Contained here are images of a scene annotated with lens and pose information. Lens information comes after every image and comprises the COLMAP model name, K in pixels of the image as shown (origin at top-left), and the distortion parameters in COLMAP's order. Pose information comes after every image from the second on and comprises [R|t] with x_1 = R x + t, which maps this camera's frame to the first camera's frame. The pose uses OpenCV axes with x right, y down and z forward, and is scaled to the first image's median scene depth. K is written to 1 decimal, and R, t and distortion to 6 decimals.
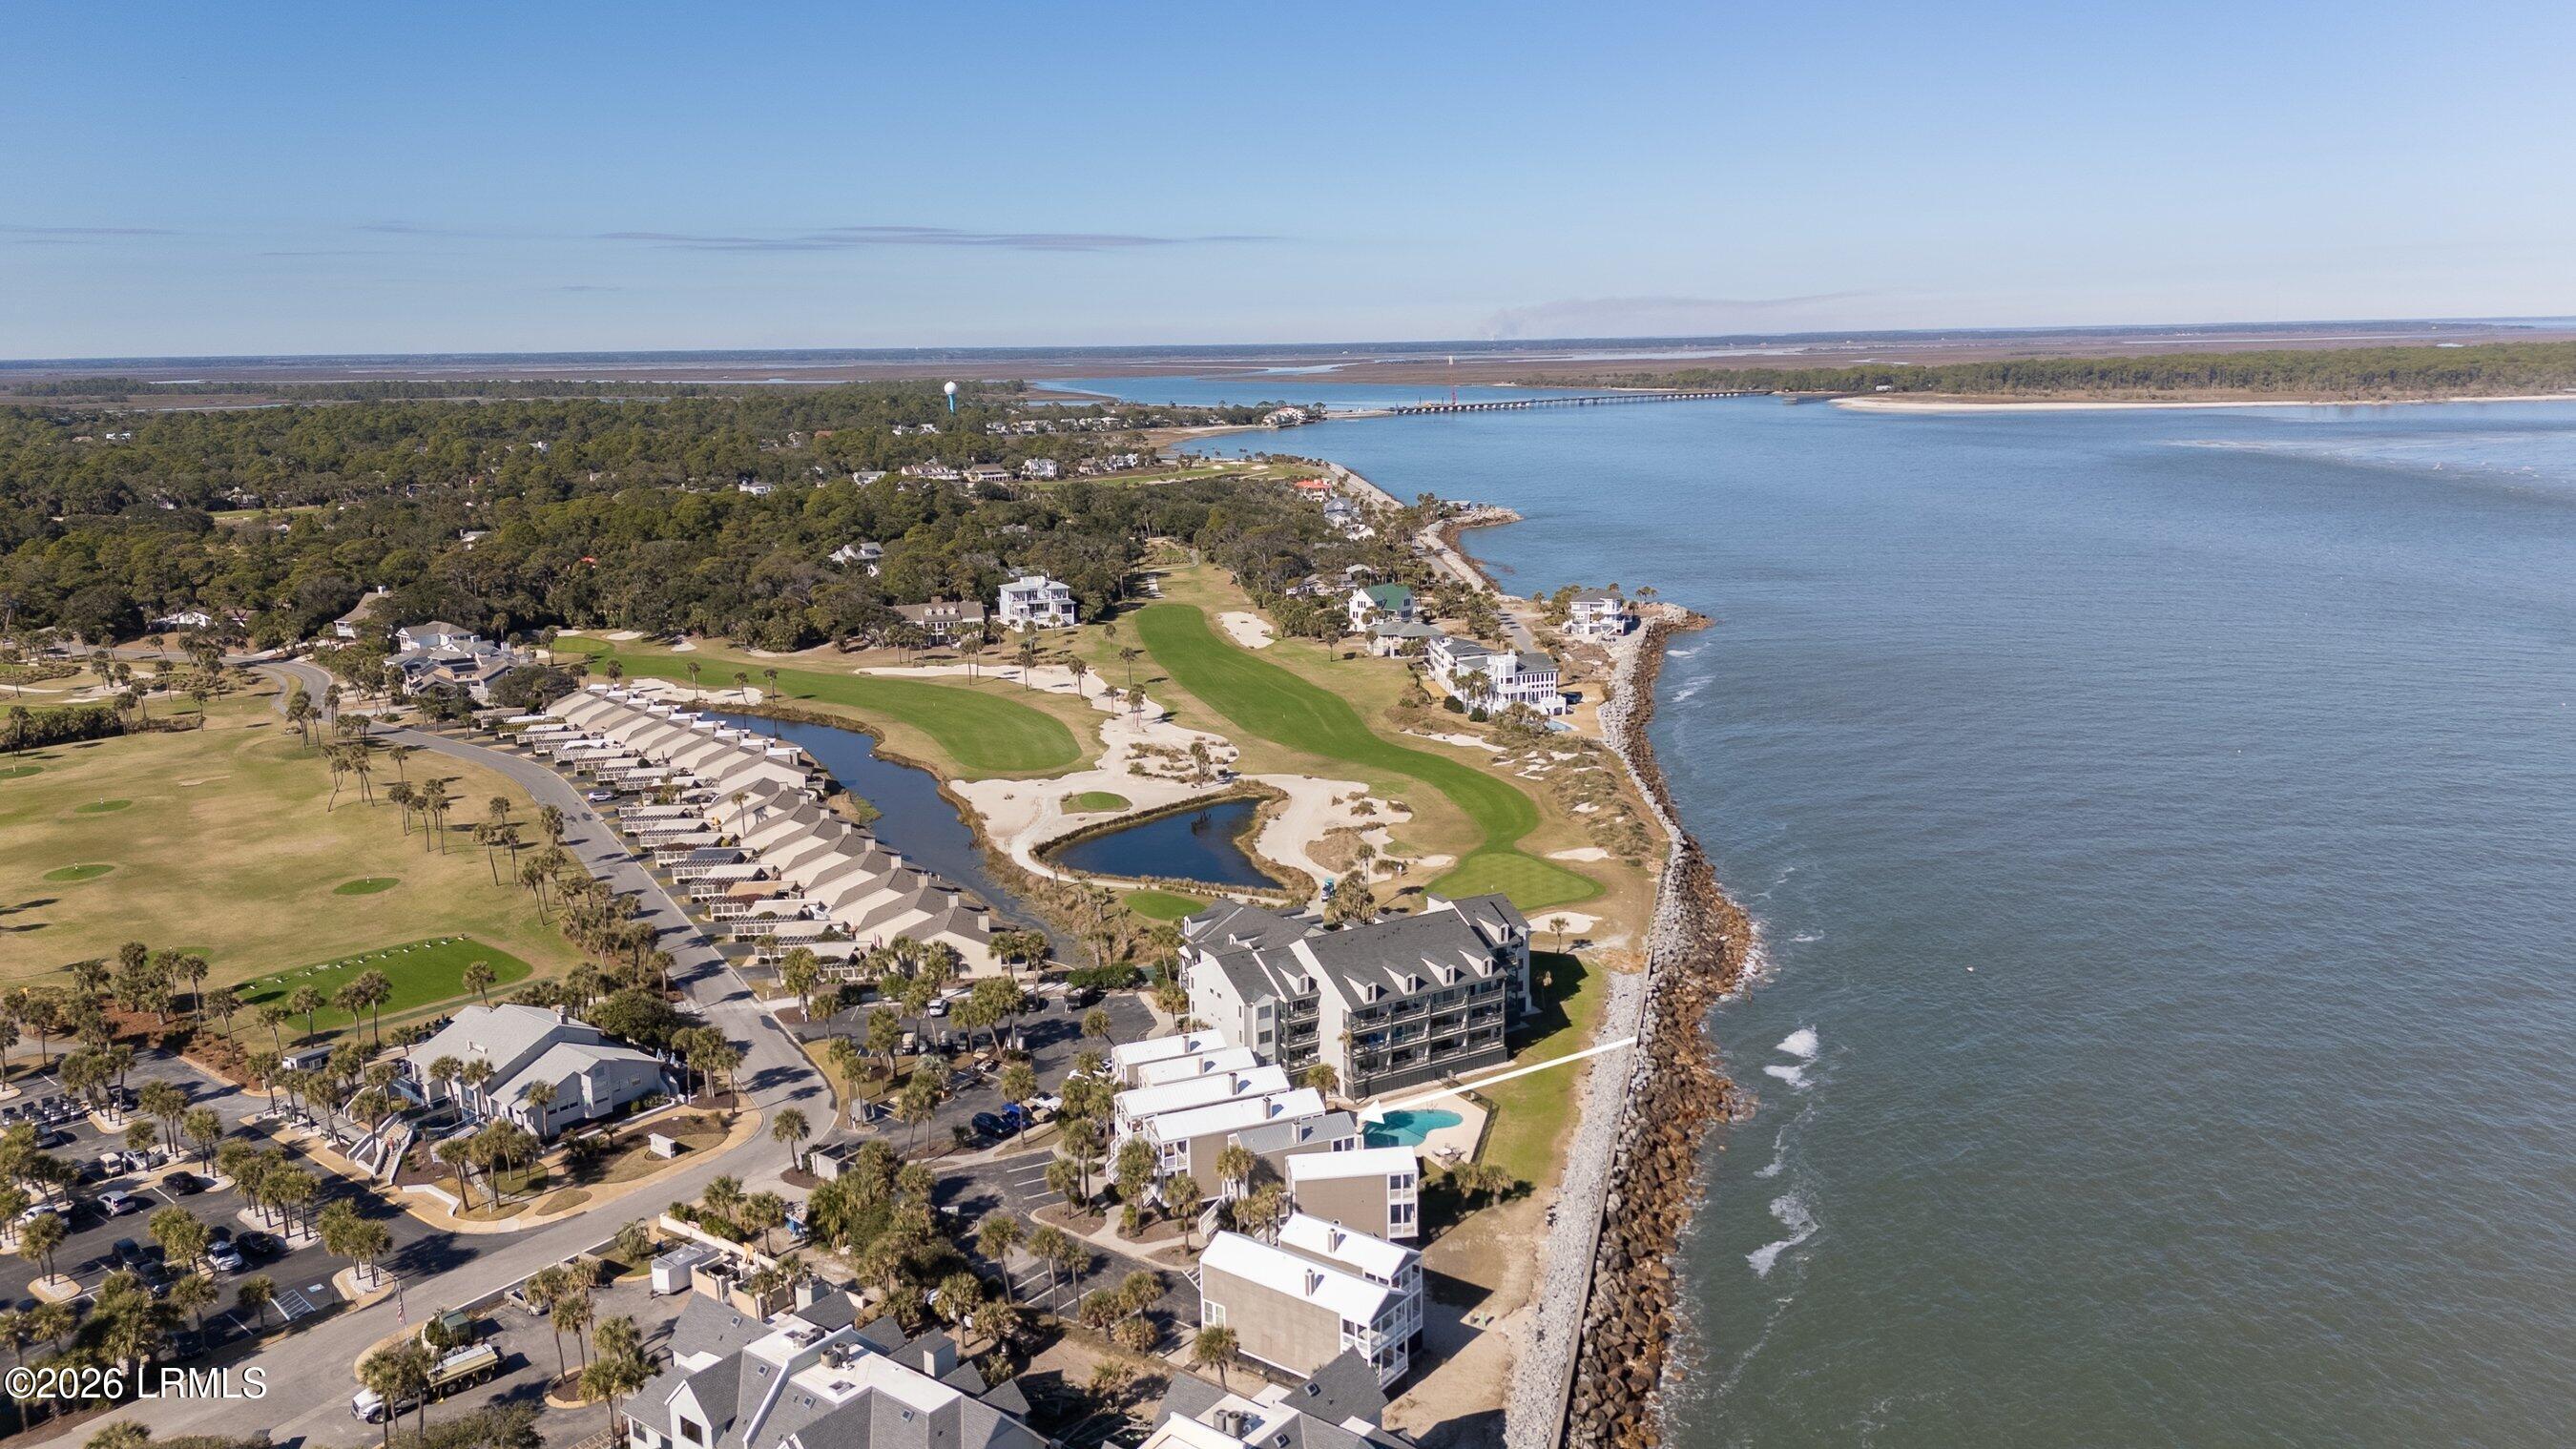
lens RADIAL K [[1898.4, 0, 1288.0], [0, 1898.4, 724.5], [0, 0, 1]] dist [0.048268, -0.004241]
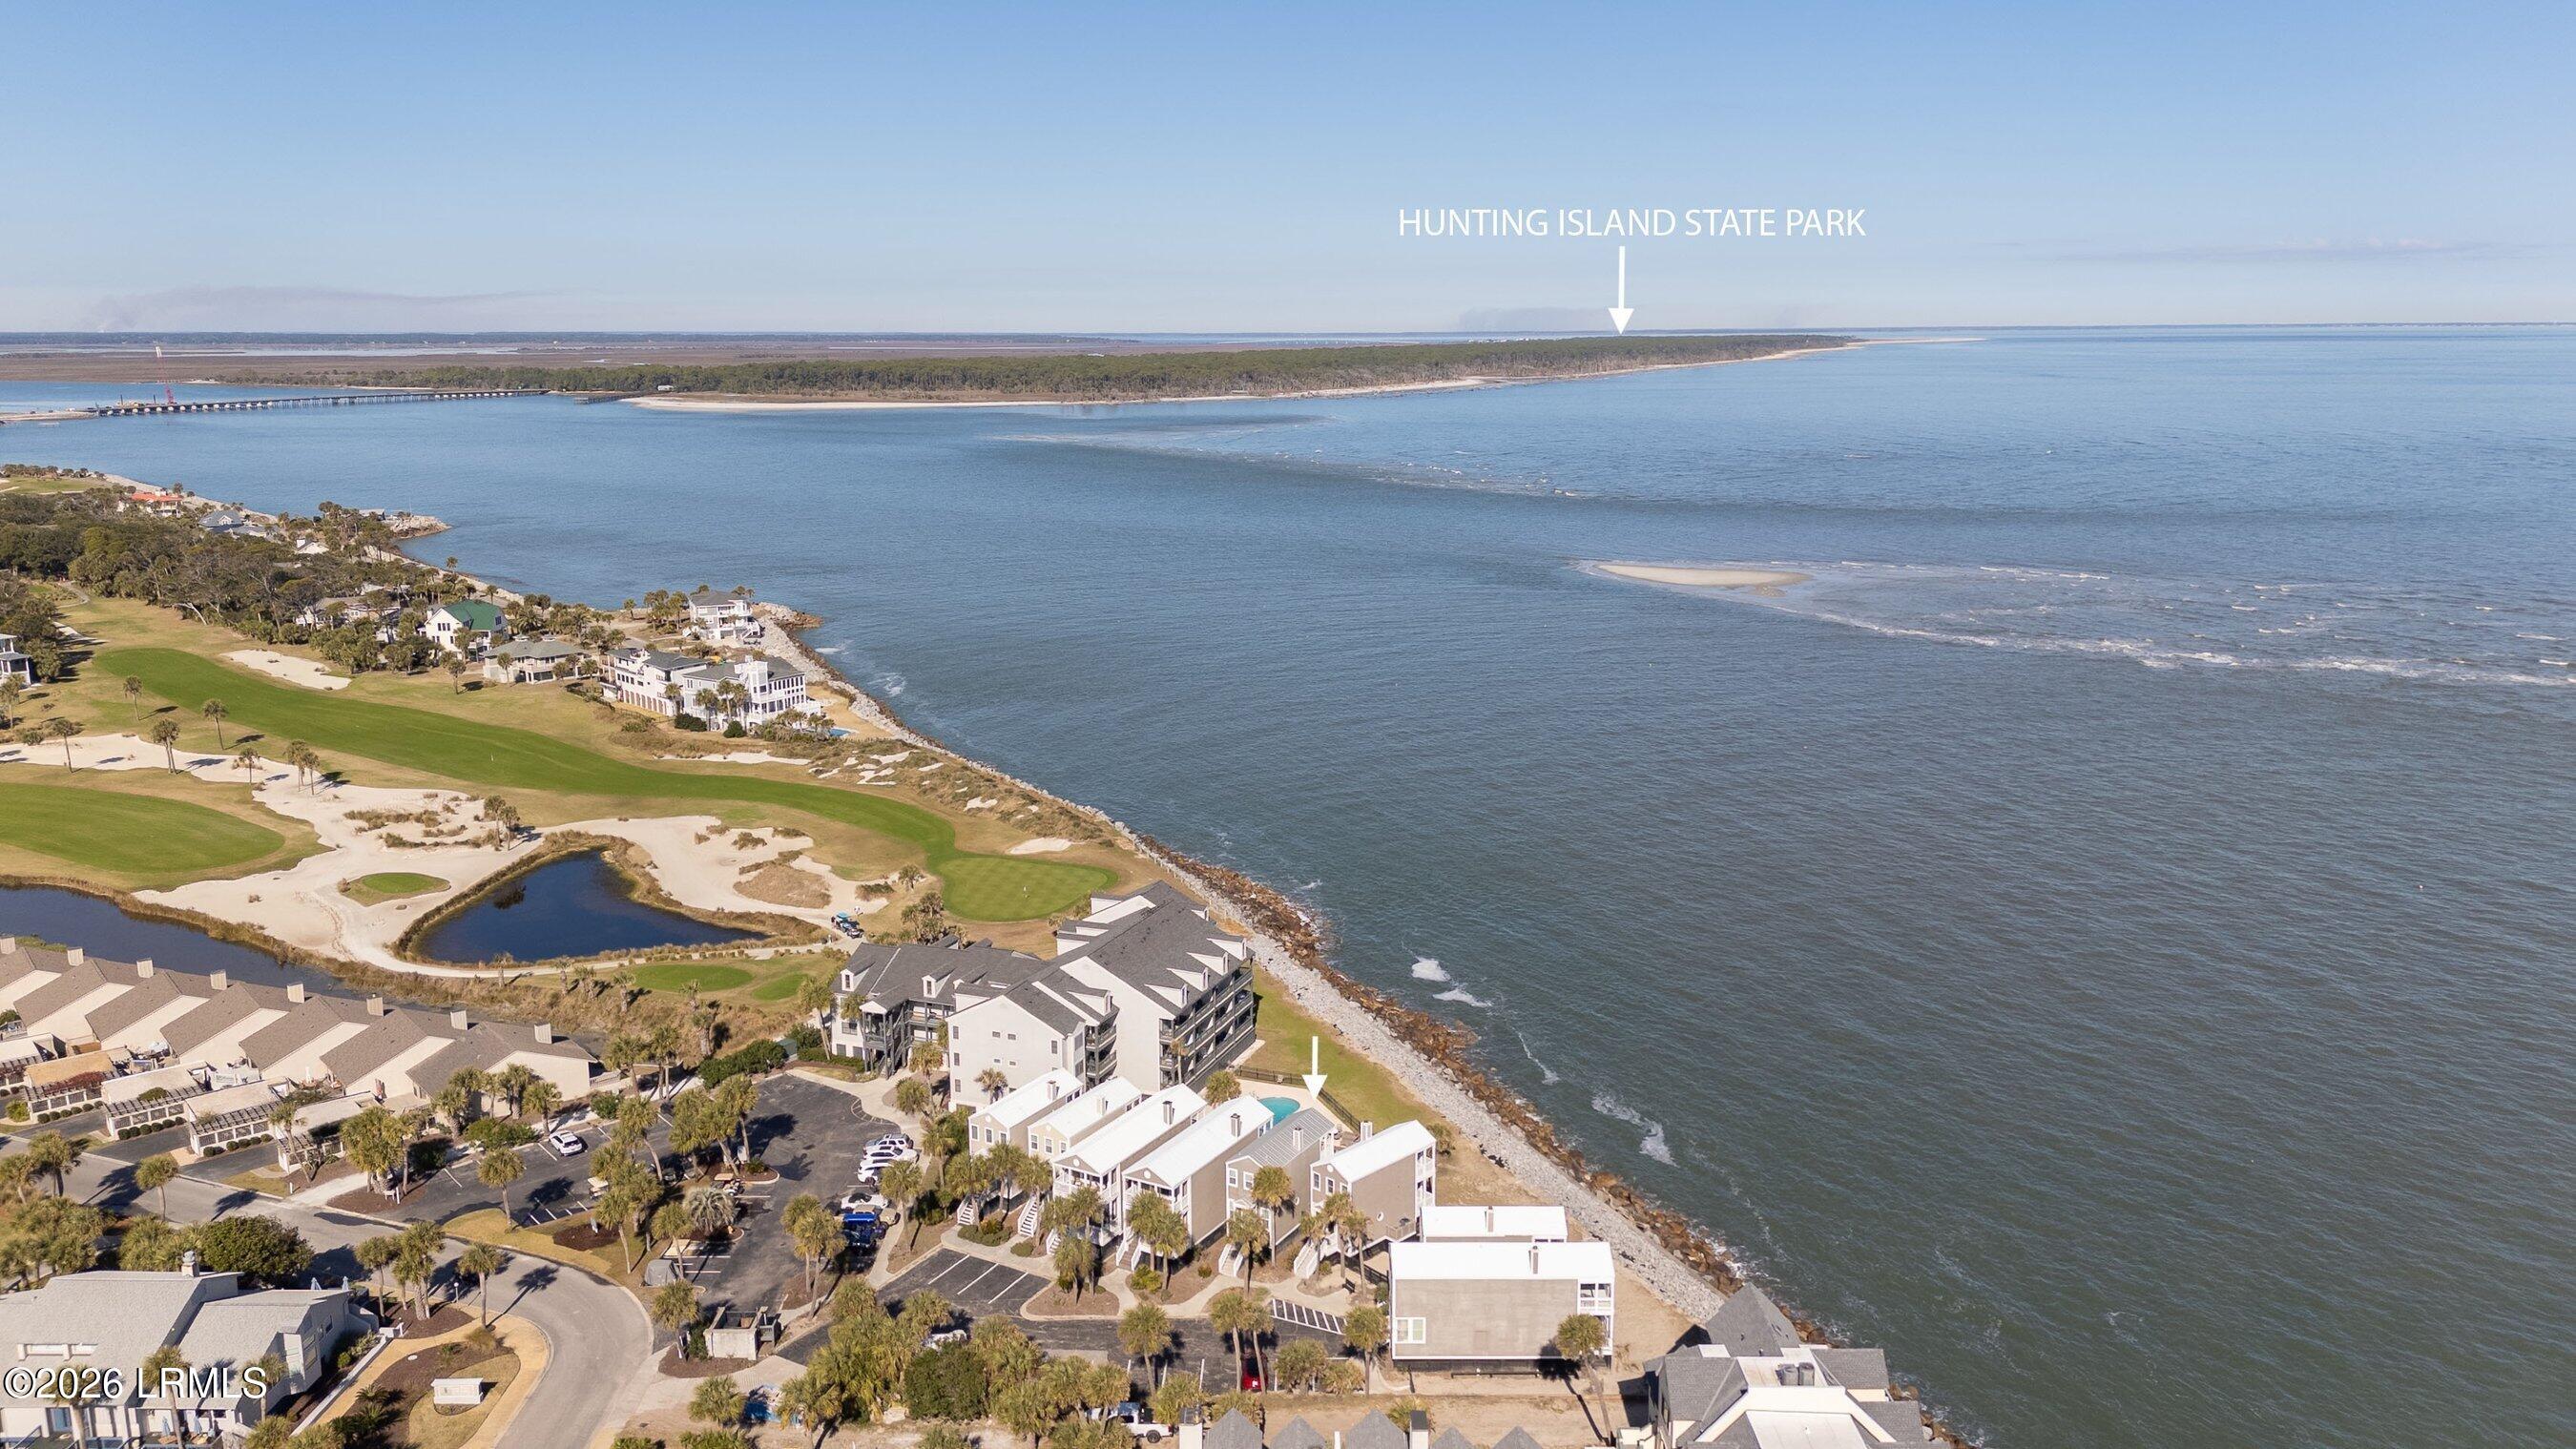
lens RADIAL K [[1860.5, 0, 1288.0], [0, 1860.5, 724.5], [0, 0, 1]] dist [0.009480, 0.001864]
pose [[0.775650, -0.112603, 0.621037, -0.086034], [0.110500, 0.992987, 0.042033, -0.005360], [-0.621415, 0.036022, 0.782653, 0.039016]]
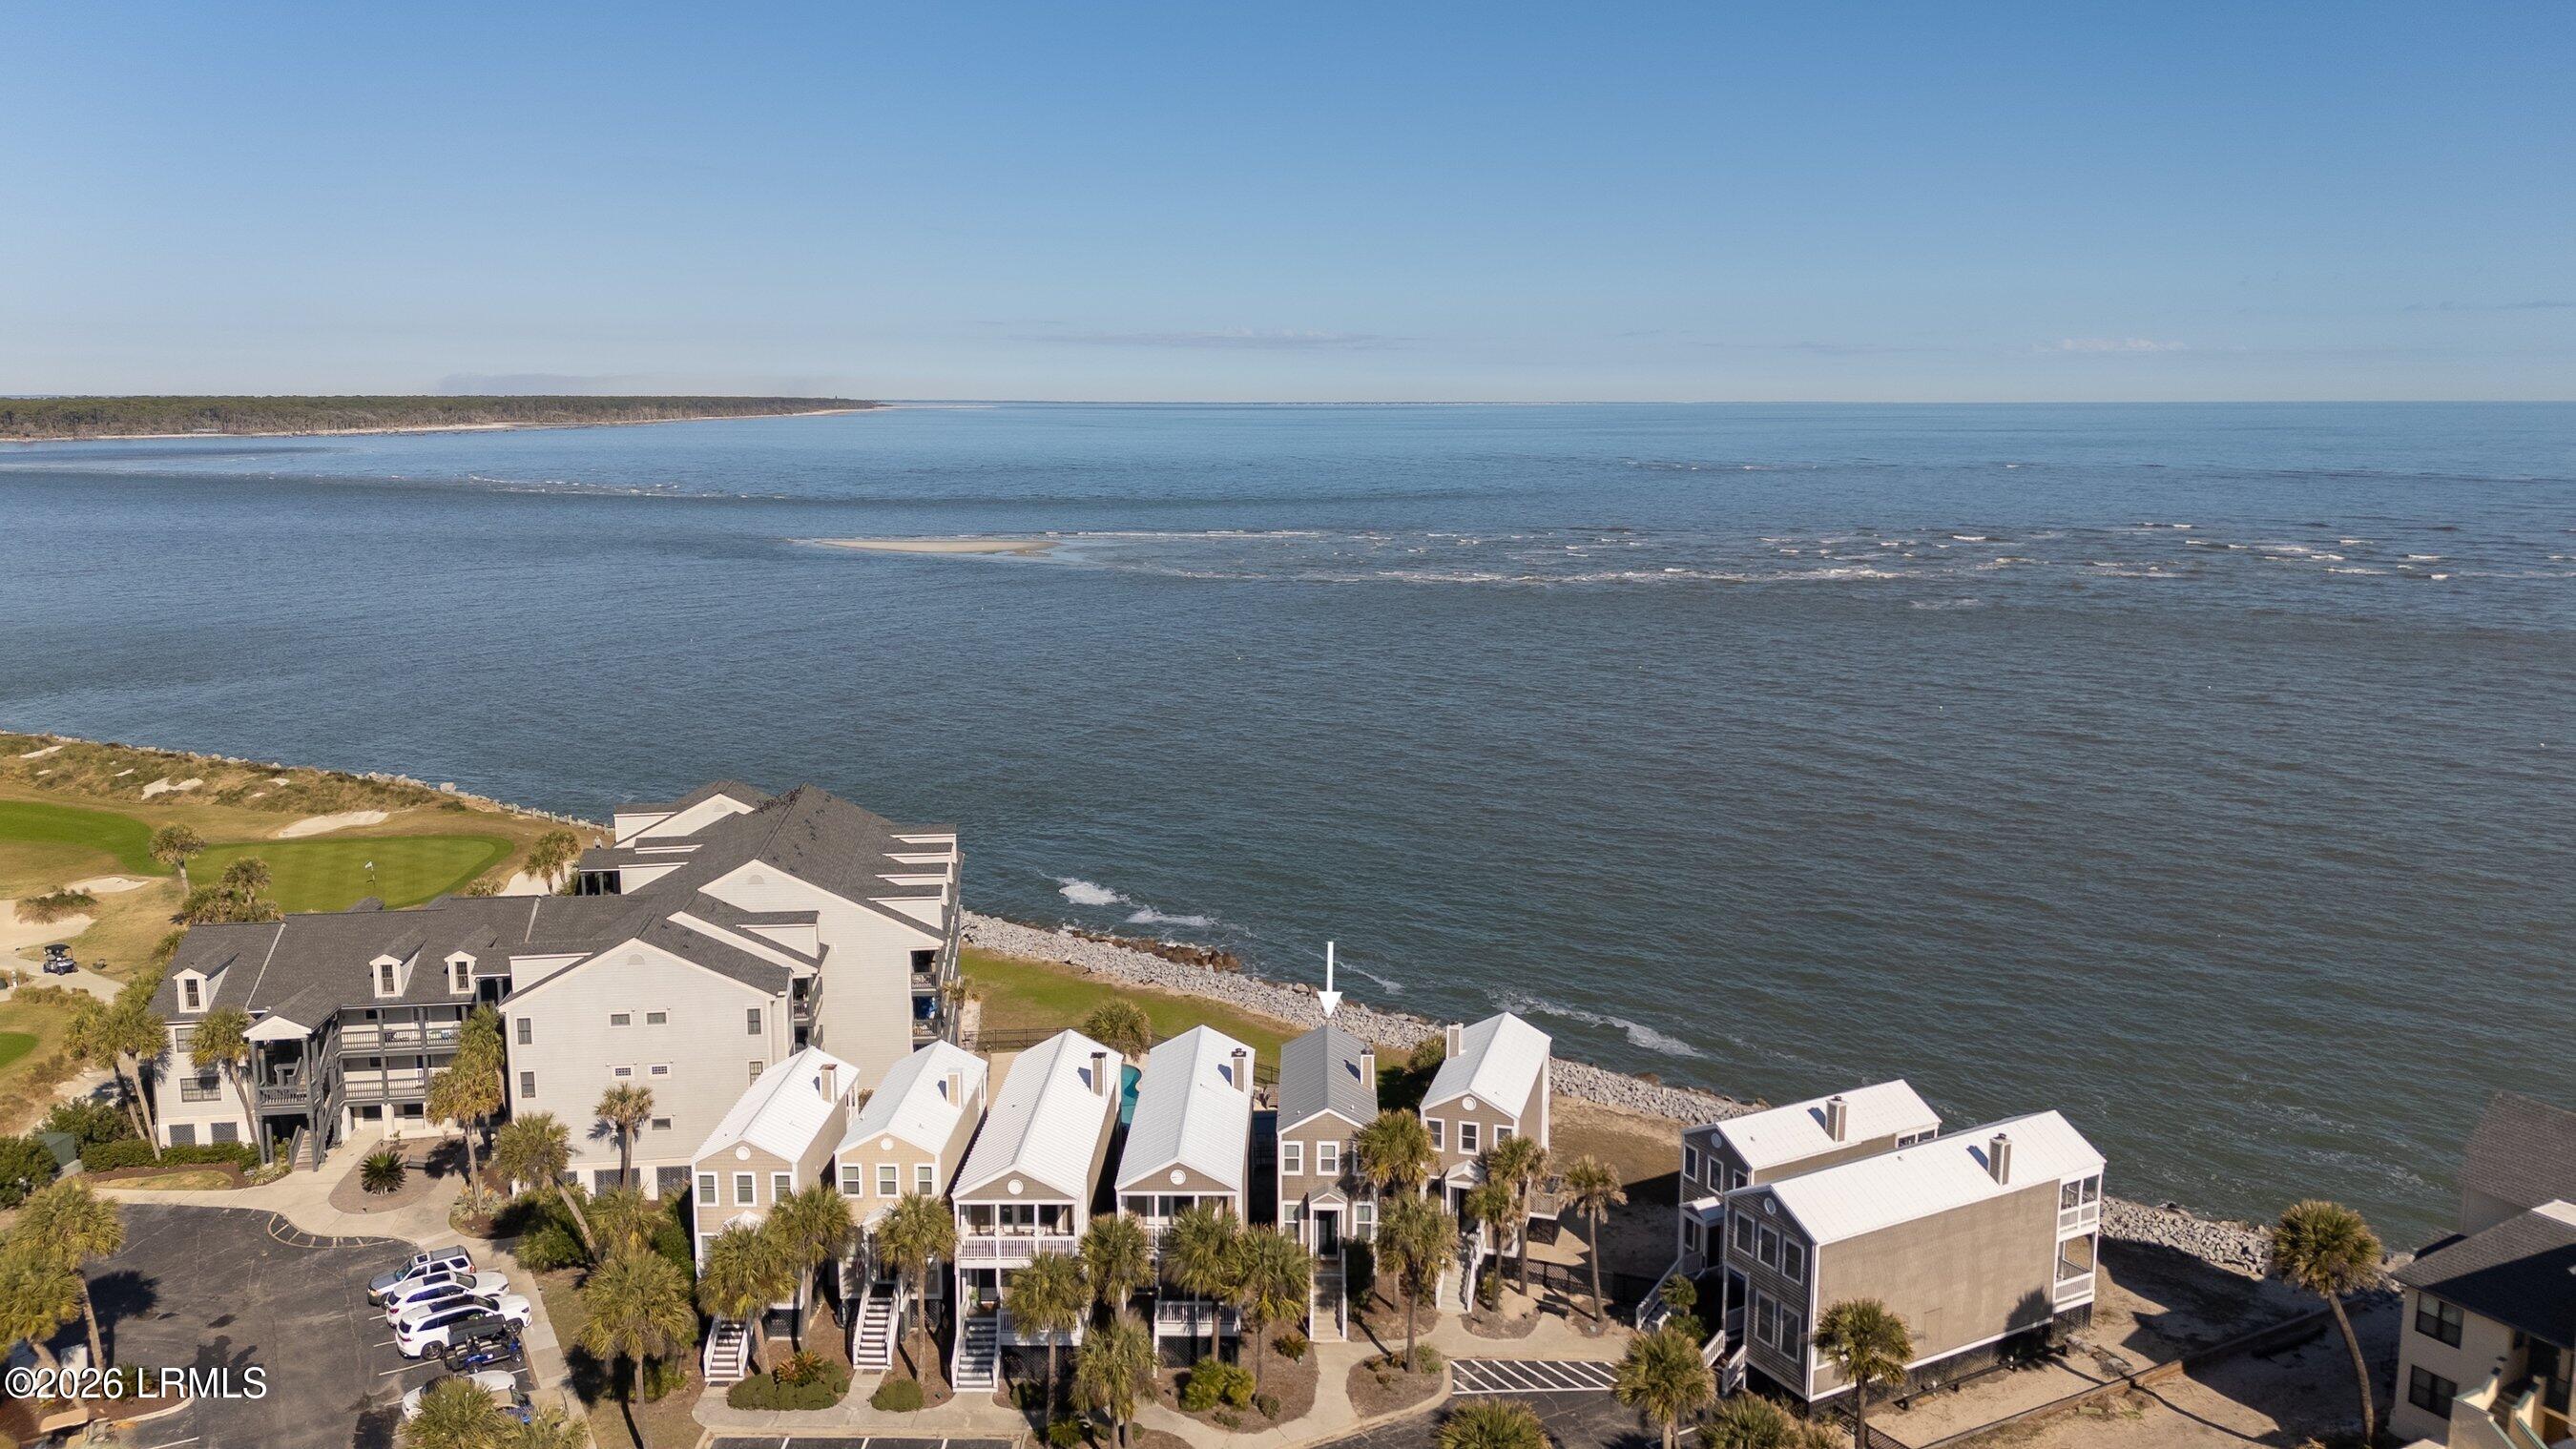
lens RADIAL K [[1860.5, 0, 1288.0], [0, 1860.5, 724.5], [0, 0, 1]] dist [0.009480, 0.001864]
pose [[0.362140, -0.129735, 0.923051, -0.071553], [0.165847, 0.983434, 0.073155, 0.012232], [-0.917251, 0.126592, 0.377657, 0.126445]]
